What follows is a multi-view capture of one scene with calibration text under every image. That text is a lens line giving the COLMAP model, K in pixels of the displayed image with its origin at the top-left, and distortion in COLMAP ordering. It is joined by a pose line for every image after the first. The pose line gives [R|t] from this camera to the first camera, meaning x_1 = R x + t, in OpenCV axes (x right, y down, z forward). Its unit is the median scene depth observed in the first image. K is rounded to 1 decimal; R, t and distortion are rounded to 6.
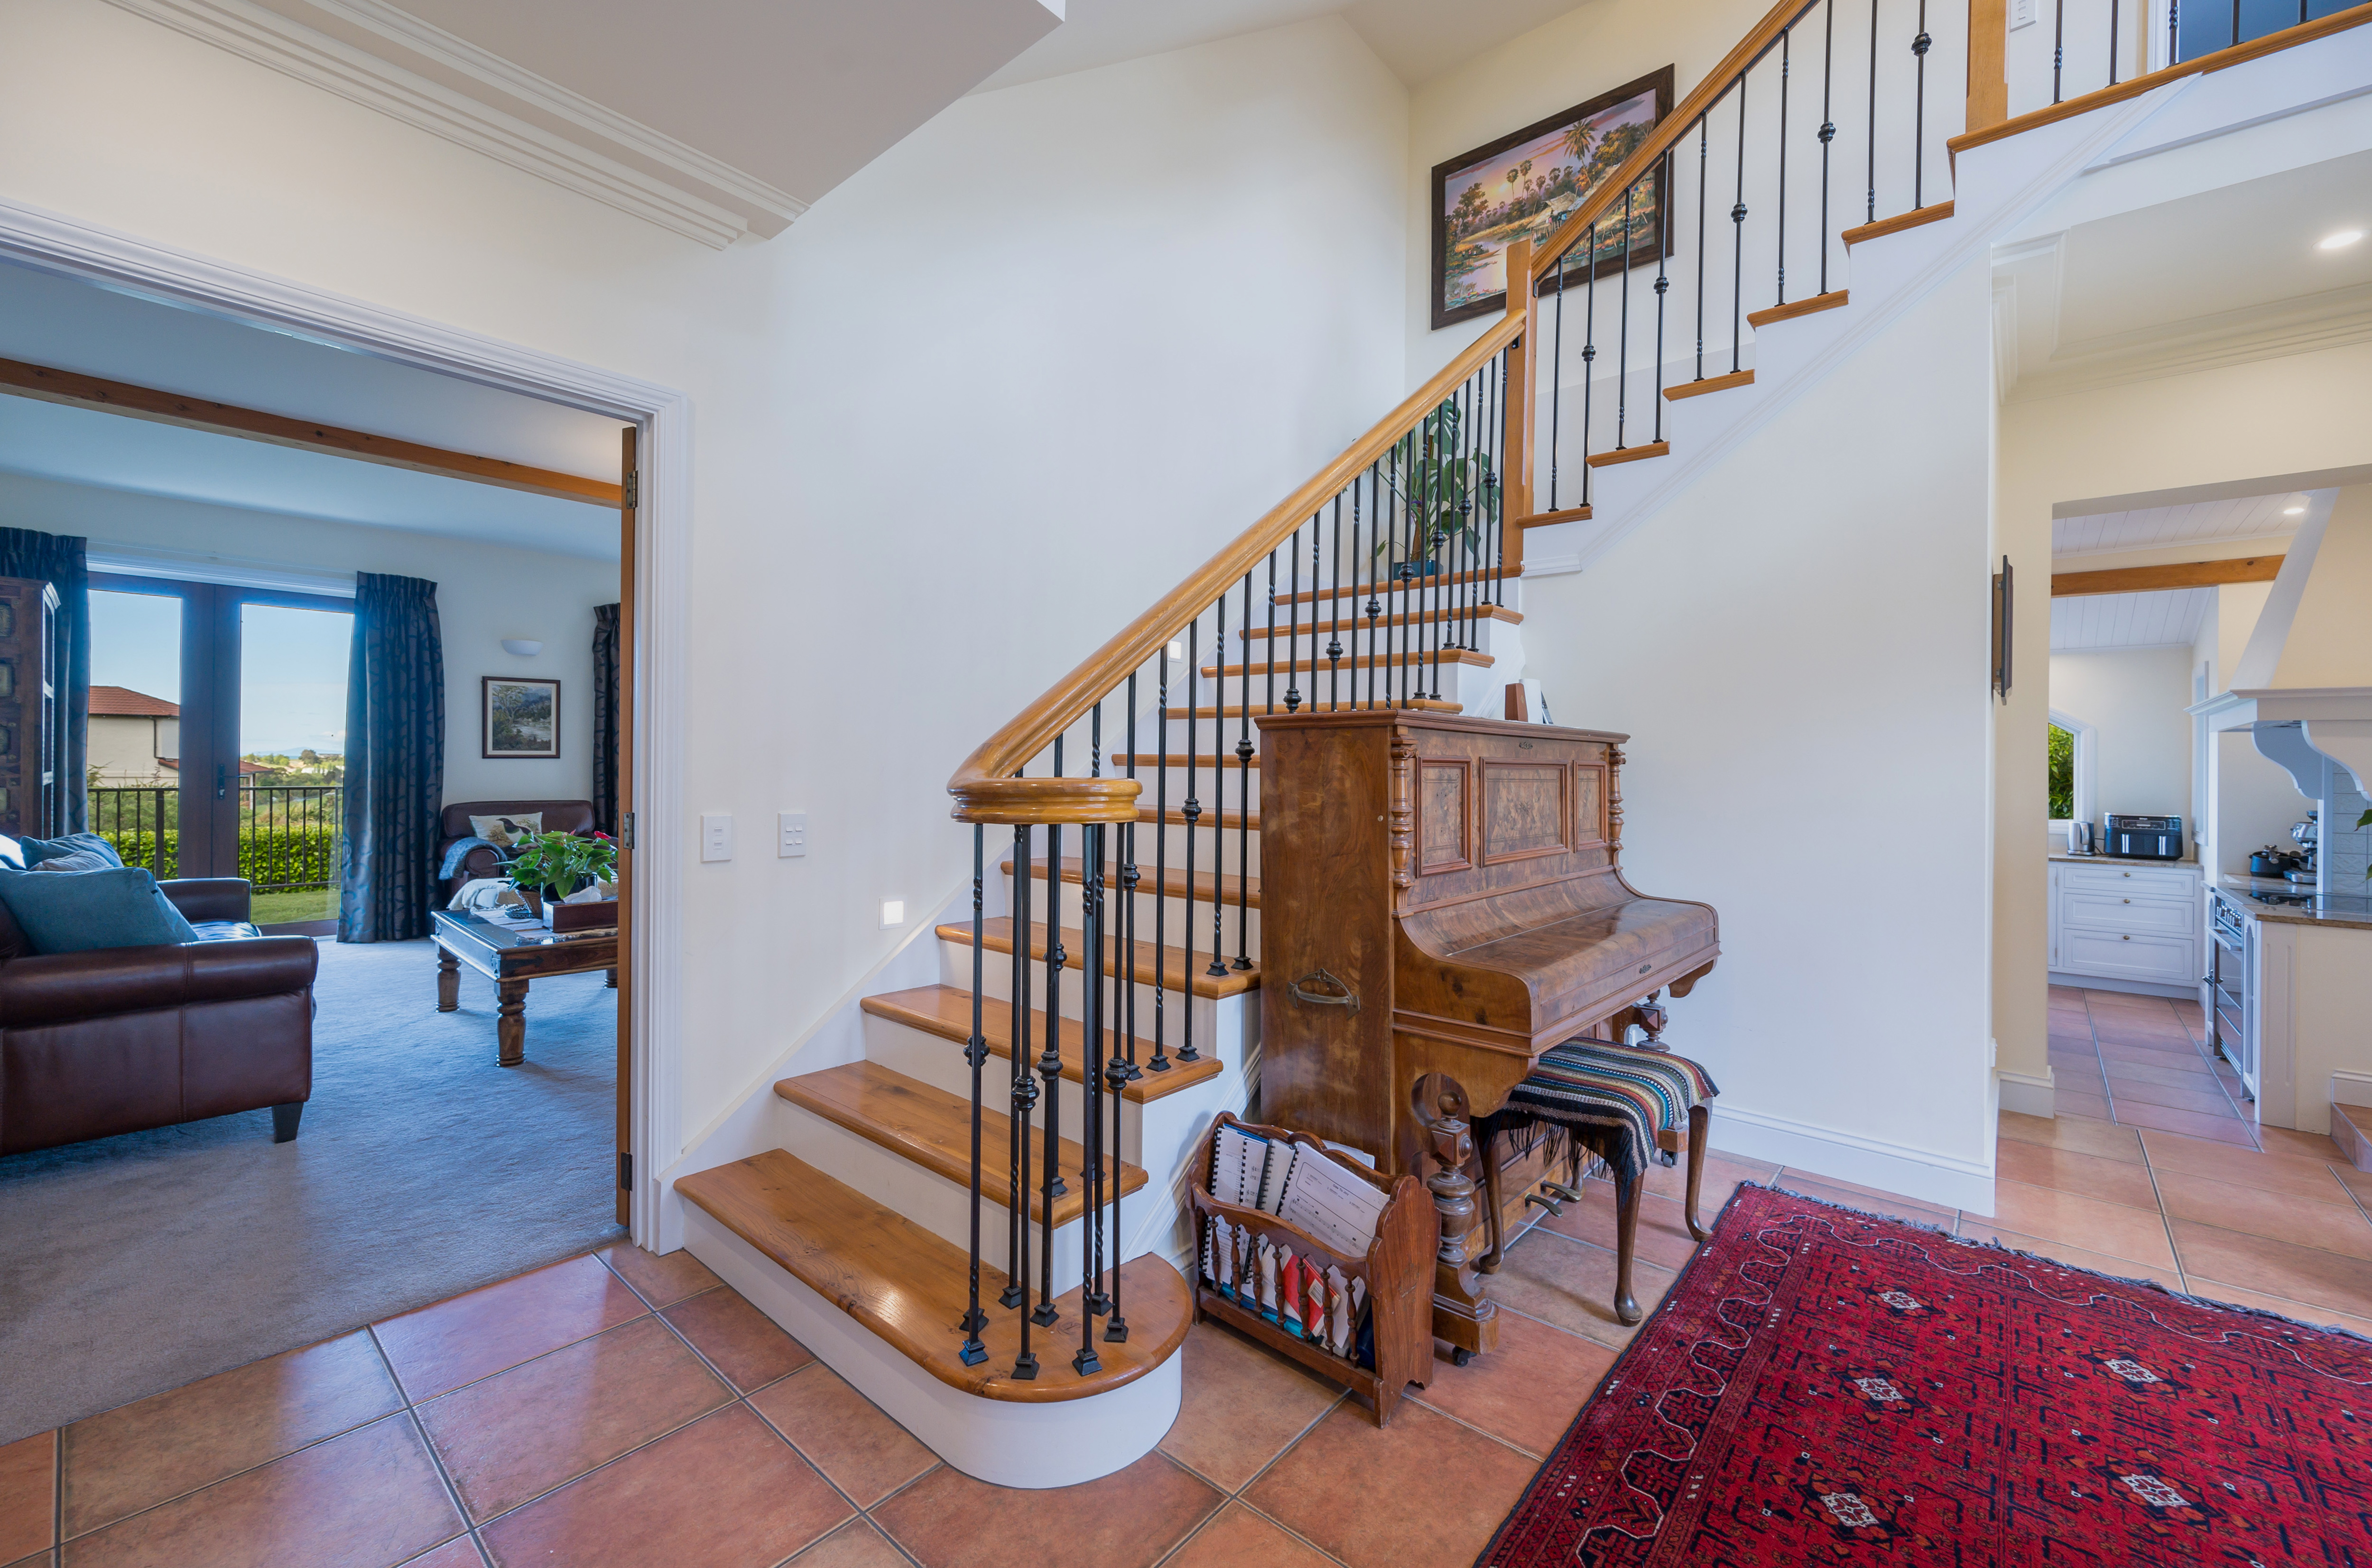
lens RADIAL K [[968.5, 0, 1186.6], [0, 968.5, 770.5], [0, 0, 1]] dist [-0.004551, 0.000279]
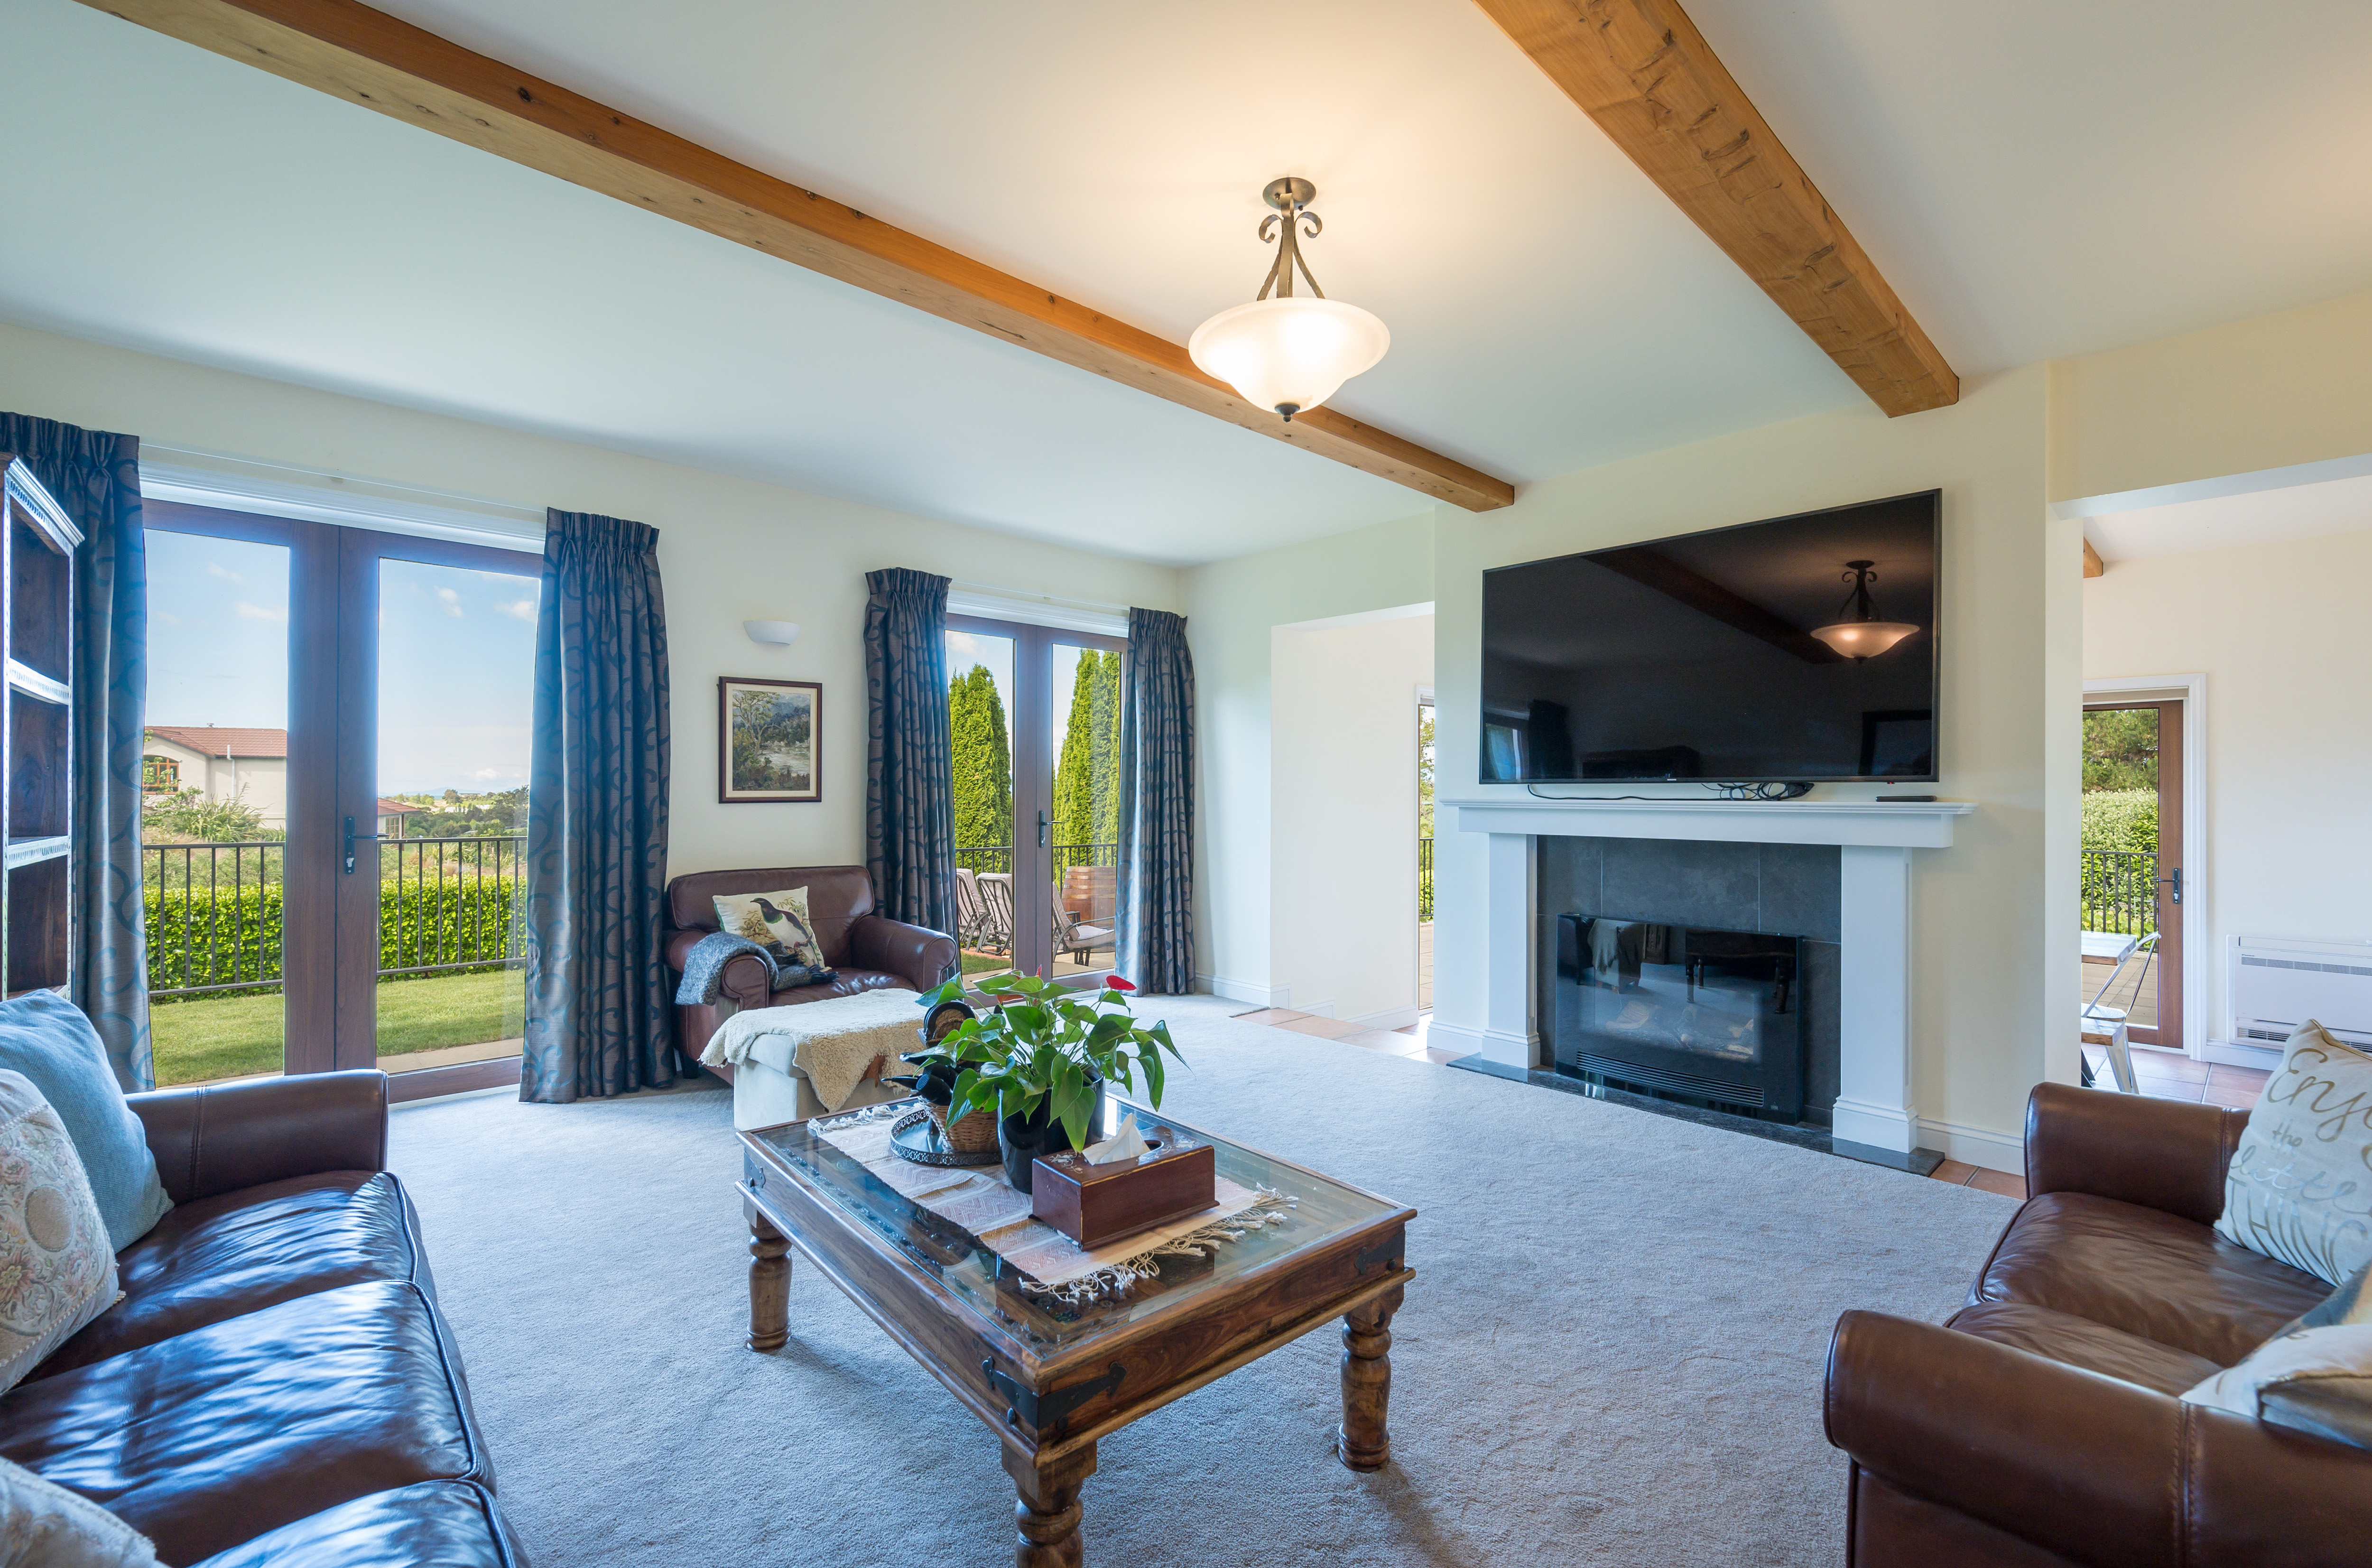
lens RADIAL K [[1016.3, 0, 1186.6], [0, 1016.3, 797.0], [0, 0, 1]] dist [-0.001774, -0.000717]
pose [[0.993808, -0.007244, -0.110871, -0.362554], [0.006435, 0.999950, -0.007659, -0.010105], [0.110921, 0.006898, 0.993805, 0.378893]]
